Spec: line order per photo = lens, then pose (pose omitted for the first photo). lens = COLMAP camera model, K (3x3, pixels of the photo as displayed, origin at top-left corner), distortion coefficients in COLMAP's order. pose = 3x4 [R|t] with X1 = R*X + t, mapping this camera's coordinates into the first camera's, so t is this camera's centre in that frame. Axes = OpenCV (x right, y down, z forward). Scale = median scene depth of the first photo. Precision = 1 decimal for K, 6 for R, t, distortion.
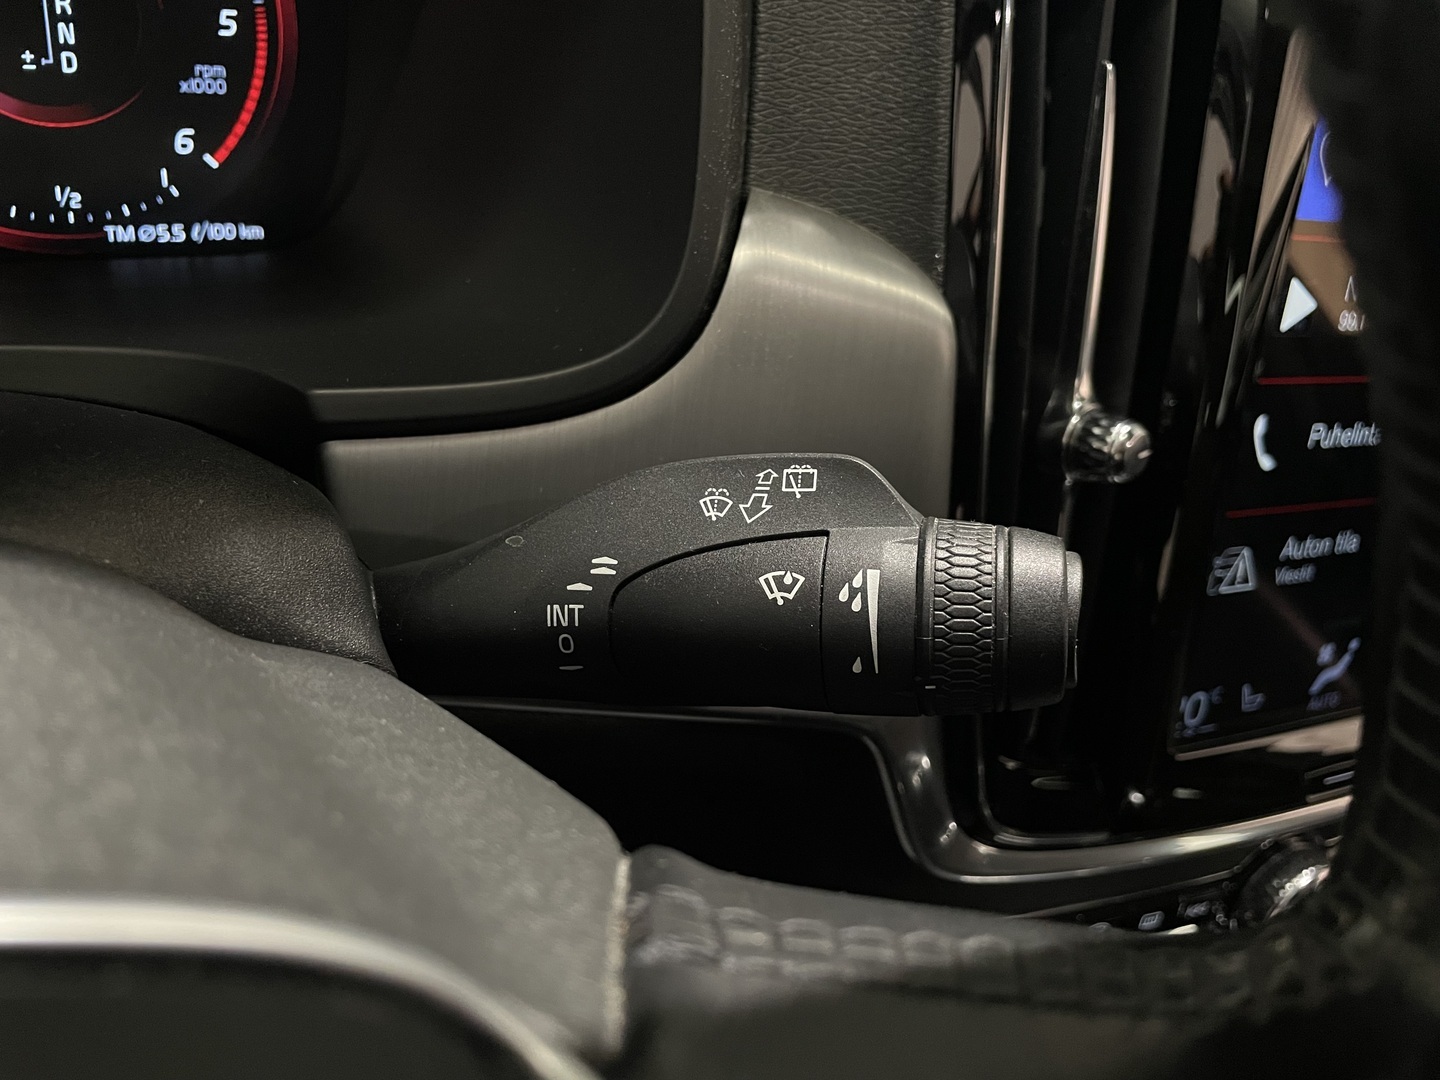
lens RADIAL K [[1097.9, 0, 726.2], [0, 1097.9, 542.7], [0, 0, 1]] dist [0.106192, -0.133940]
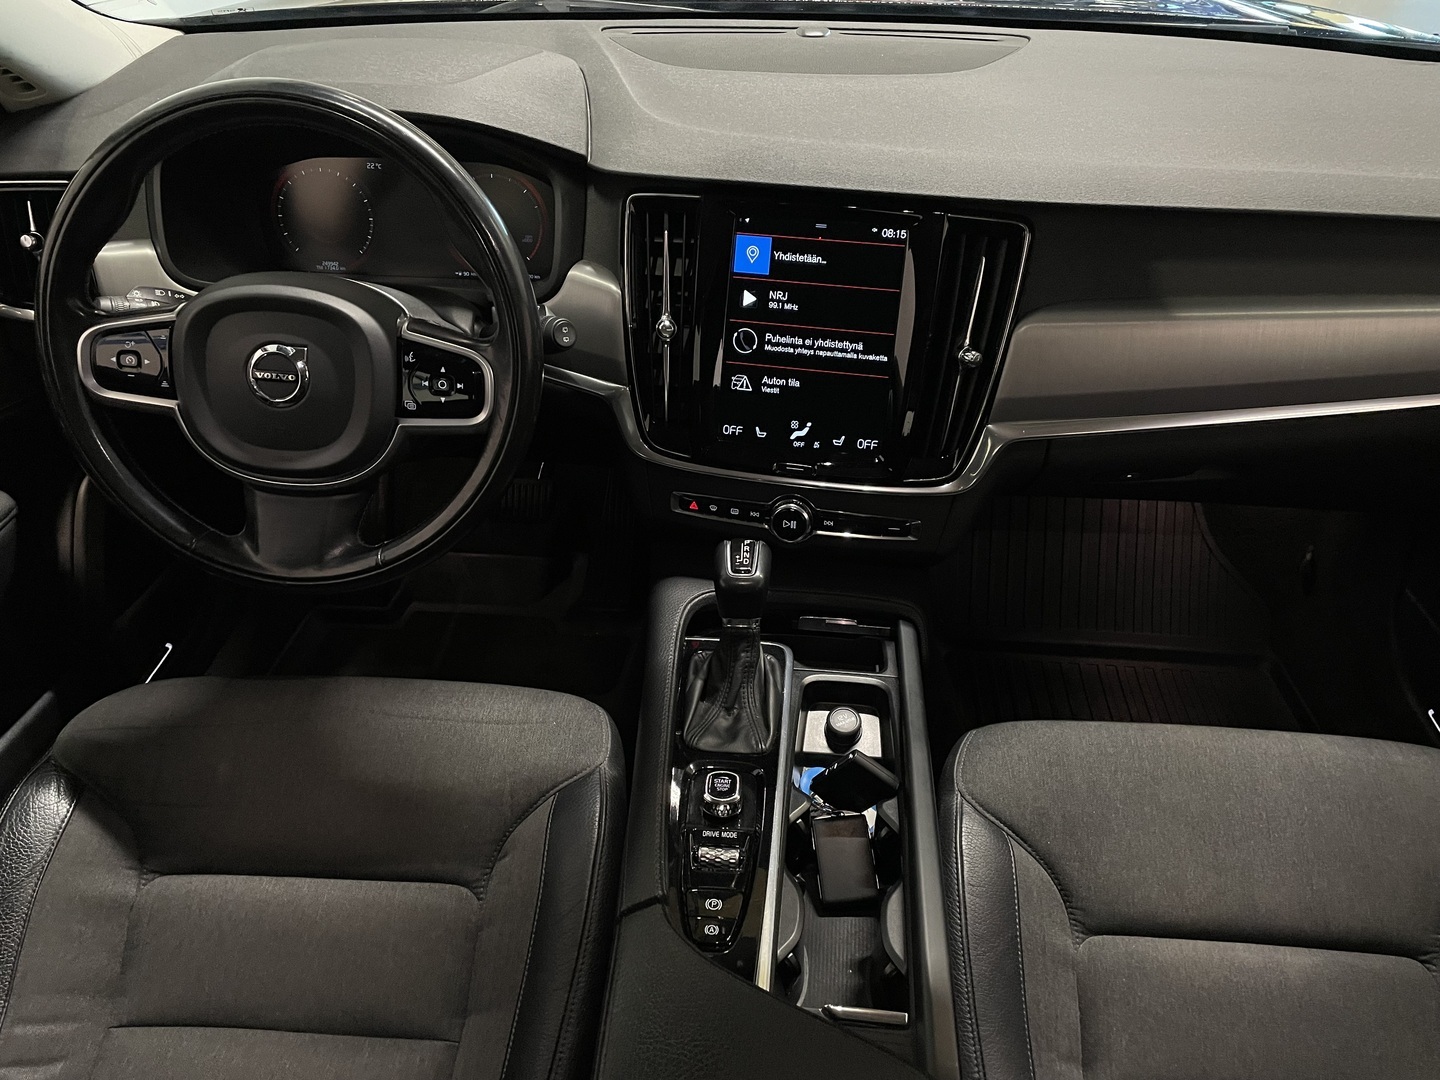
lens RADIAL K [[1097.9, 0, 726.2], [0, 1097.9, 542.7], [0, 0, 1]] dist [0.106192, -0.133940]
pose [[0.807032, 0.139627, -0.573763, 2.582369], [-0.206393, 0.977058, -0.052534, 0.729417], [0.553265, 0.160818, 0.817335, -1.718644]]
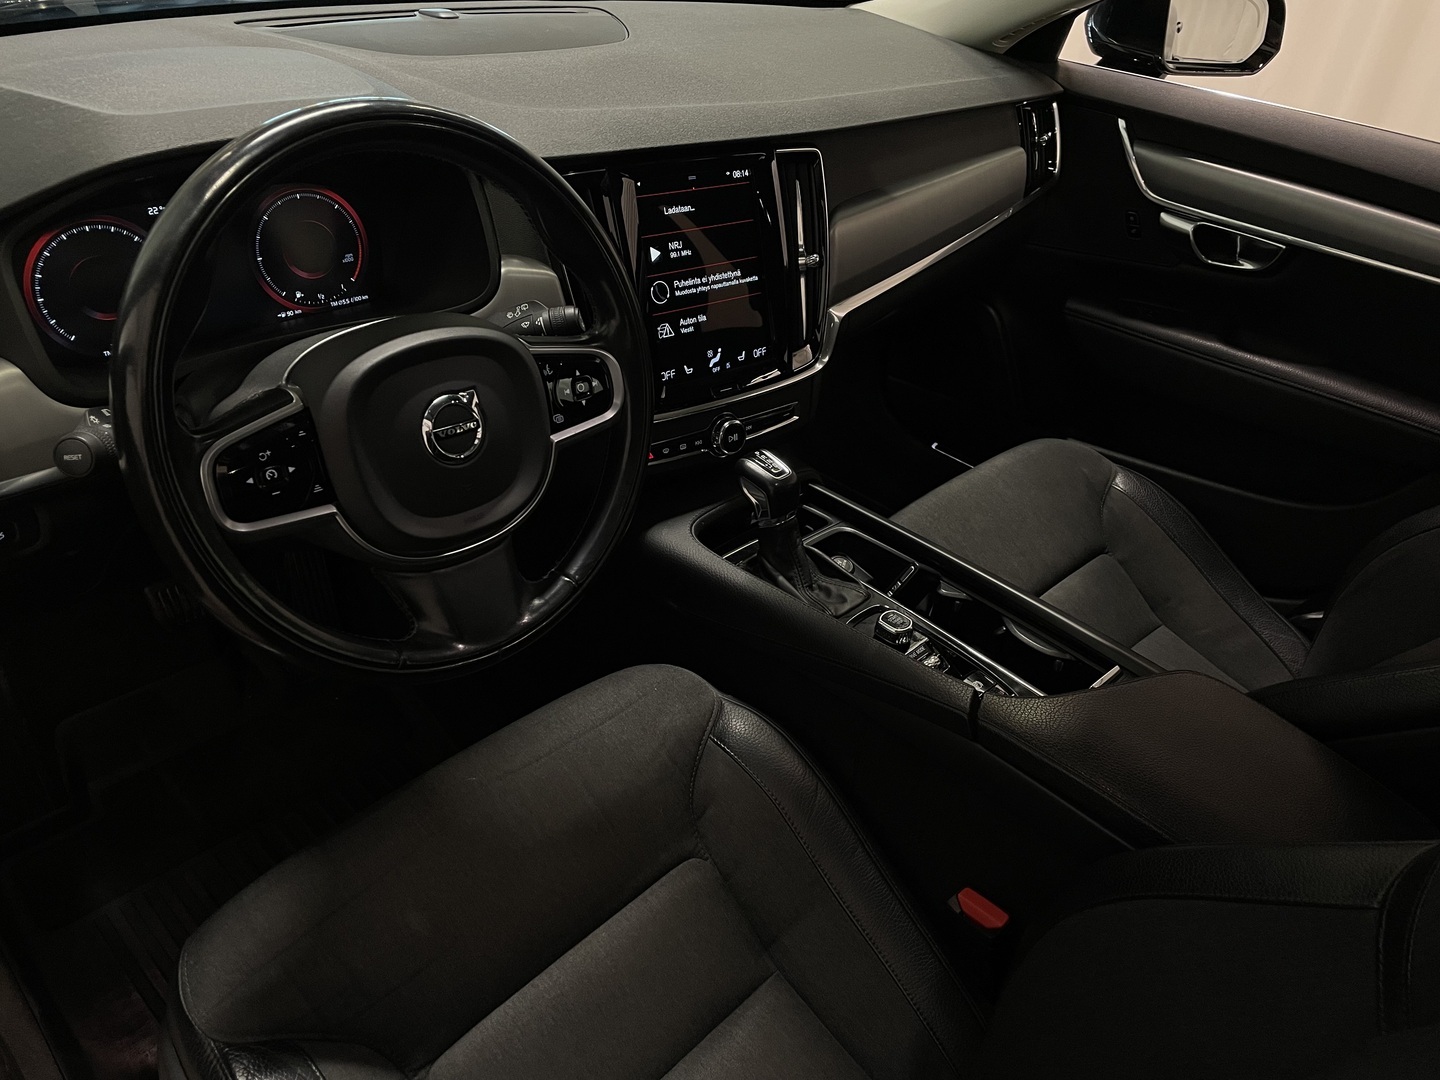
lens RADIAL K [[1084.7, 0, 725.0], [0, 1084.7, 532.7], [0, 0, 1]] dist [0.055077, -0.009938]
pose [[0.955296, -0.255596, 0.148597, -0.042379], [0.260204, 0.965478, -0.012111, 0.823698], [-0.140371, 0.050235, 0.988824, -2.684599]]
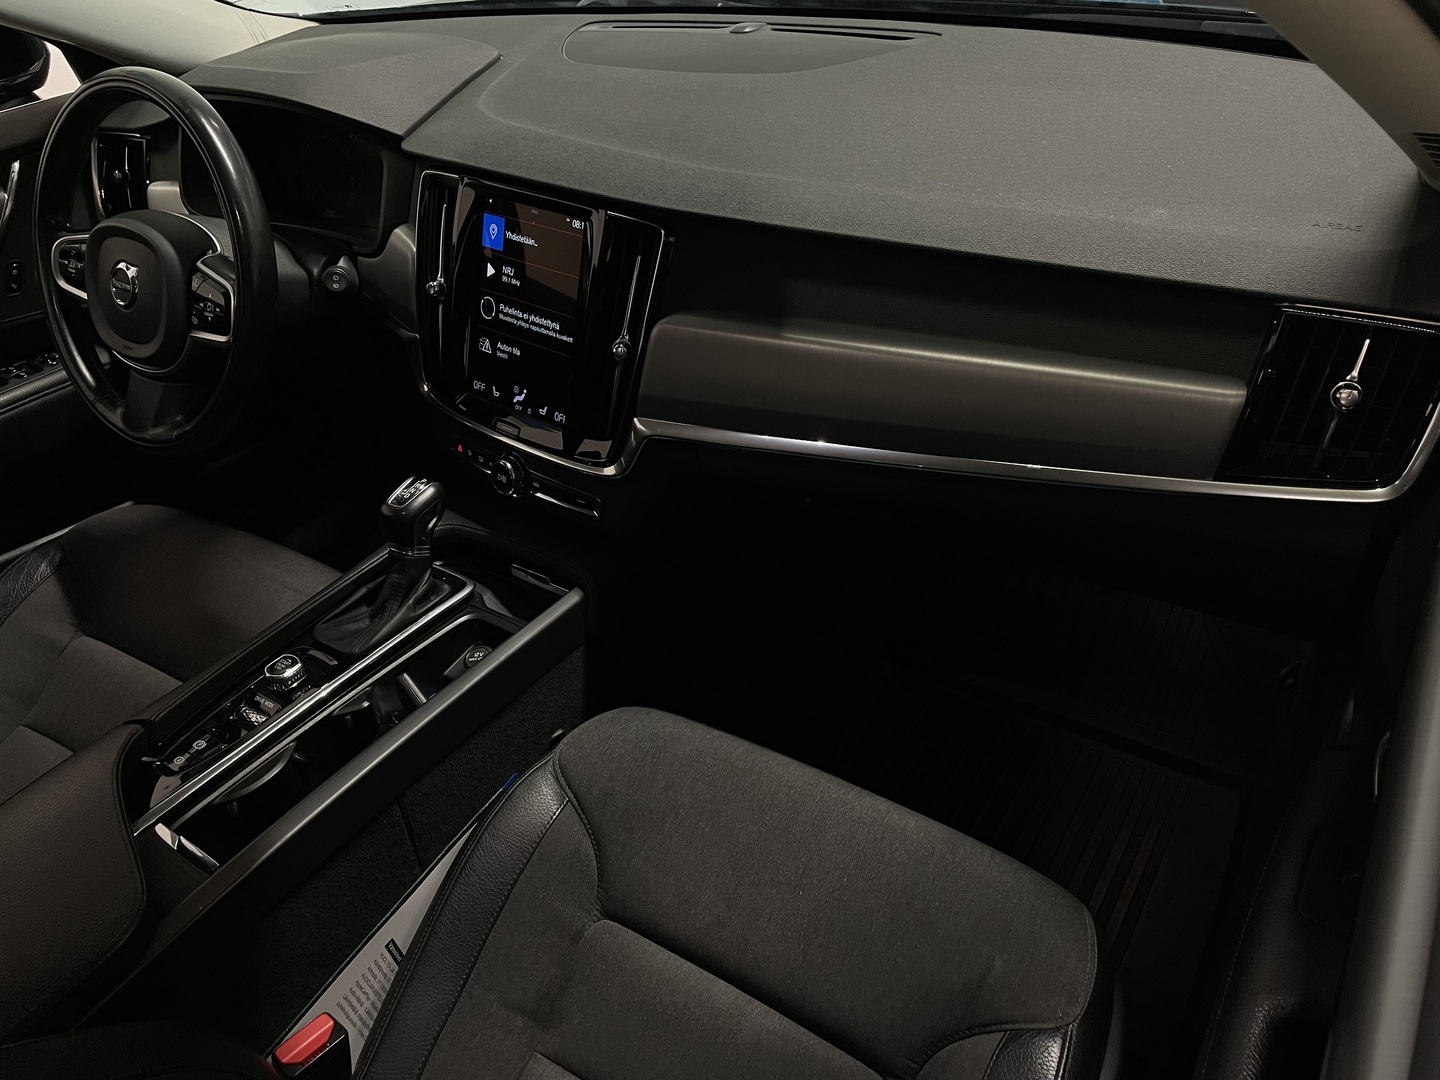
lens RADIAL K [[1084.7, 0, 725.0], [0, 1084.7, 532.7], [0, 0, 1]] dist [0.055077, -0.009938]
pose [[0.407465, 0.291349, -0.865499, 4.470864], [-0.402564, 0.907995, 0.116134, -0.161595], [0.819704, 0.301098, 0.487263, 0.124035]]
